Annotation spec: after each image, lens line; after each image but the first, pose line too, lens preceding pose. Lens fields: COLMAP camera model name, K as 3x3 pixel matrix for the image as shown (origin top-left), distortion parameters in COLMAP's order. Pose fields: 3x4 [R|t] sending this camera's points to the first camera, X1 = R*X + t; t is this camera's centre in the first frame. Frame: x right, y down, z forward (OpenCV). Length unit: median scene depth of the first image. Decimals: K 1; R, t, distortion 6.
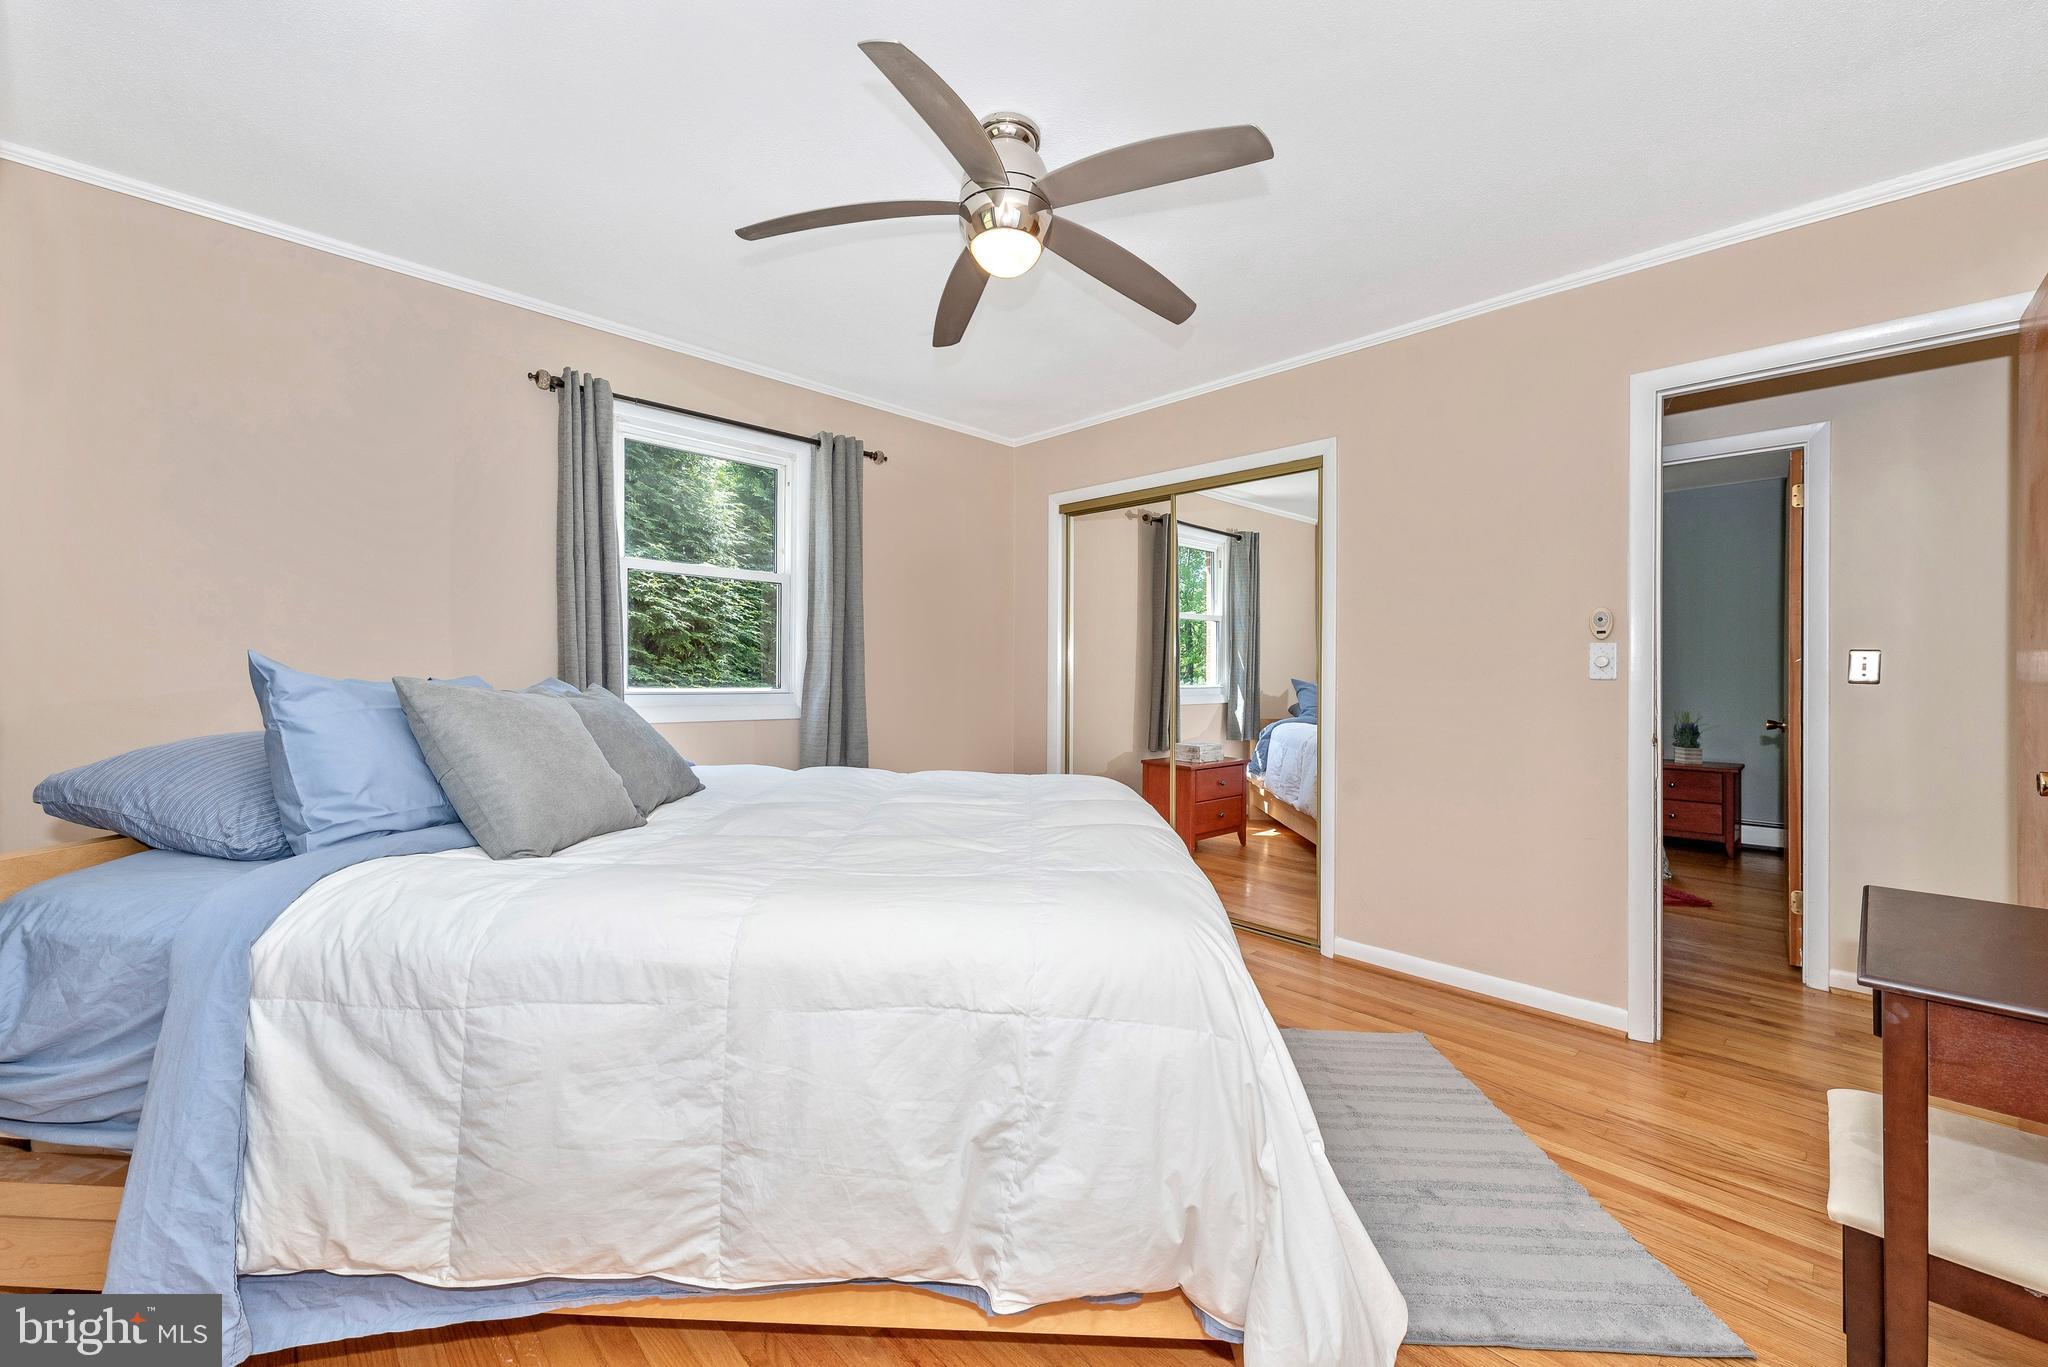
lens RADIAL K [[810.4, 0, 1018.3], [0, 810.4, 670.9], [0, 0, 1]] dist [0.014838, -0.005180]
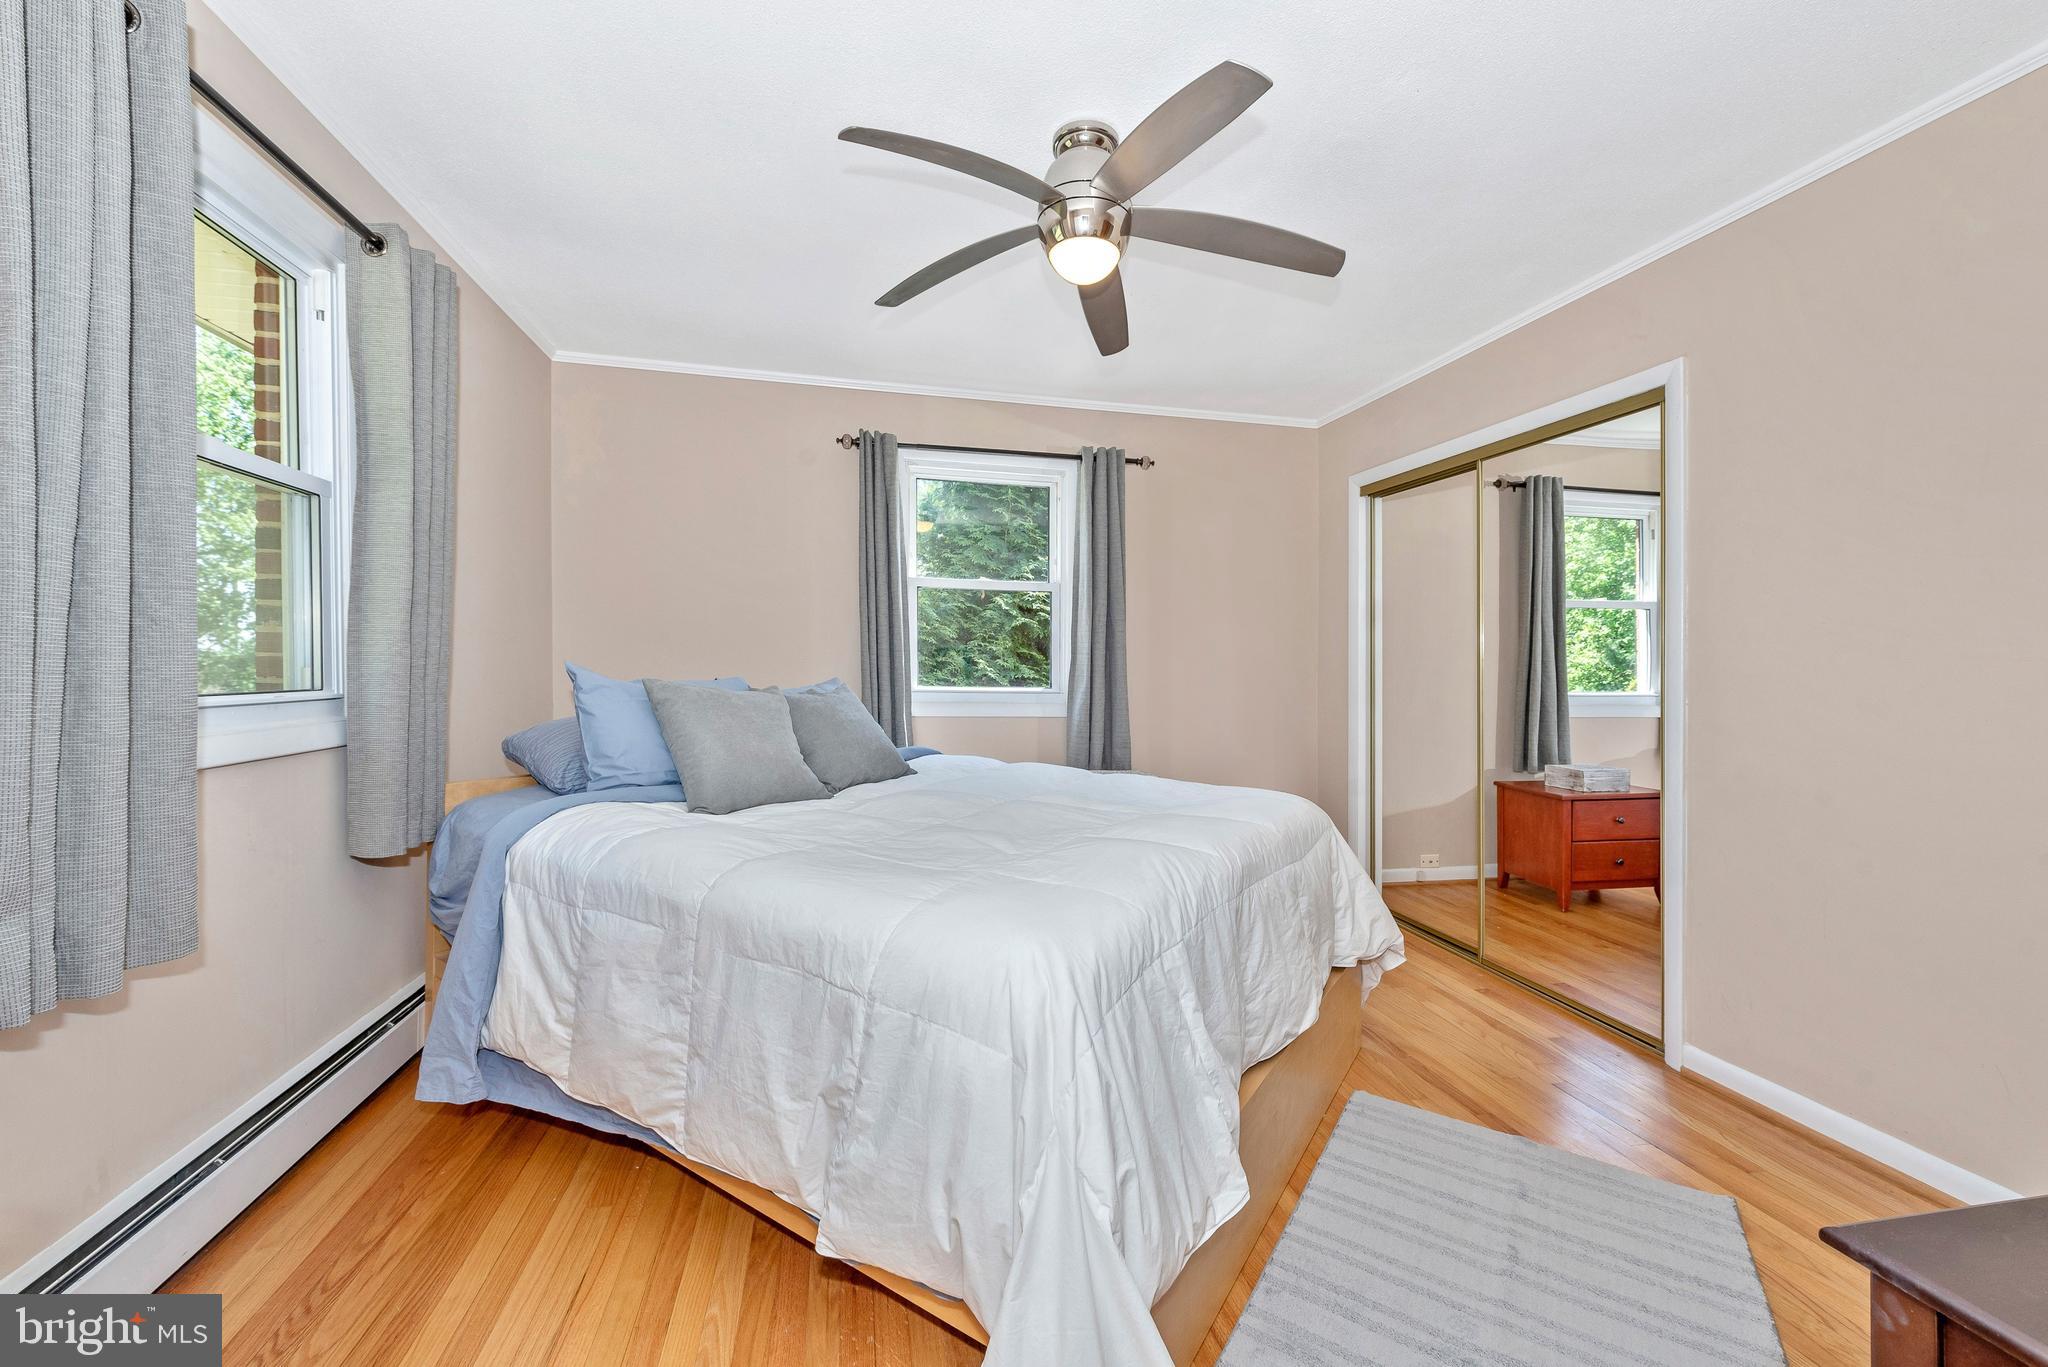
lens RADIAL K [[810.4, 0, 1018.3], [0, 810.4, 670.9], [0, 0, 1]] dist [0.014838, -0.005180]
pose [[0.848695, 0.005653, -0.528853, 0.304141], [-0.003990, 0.999983, 0.004285, -0.008170], [0.528868, -0.001526, 0.848703, 0.072279]]
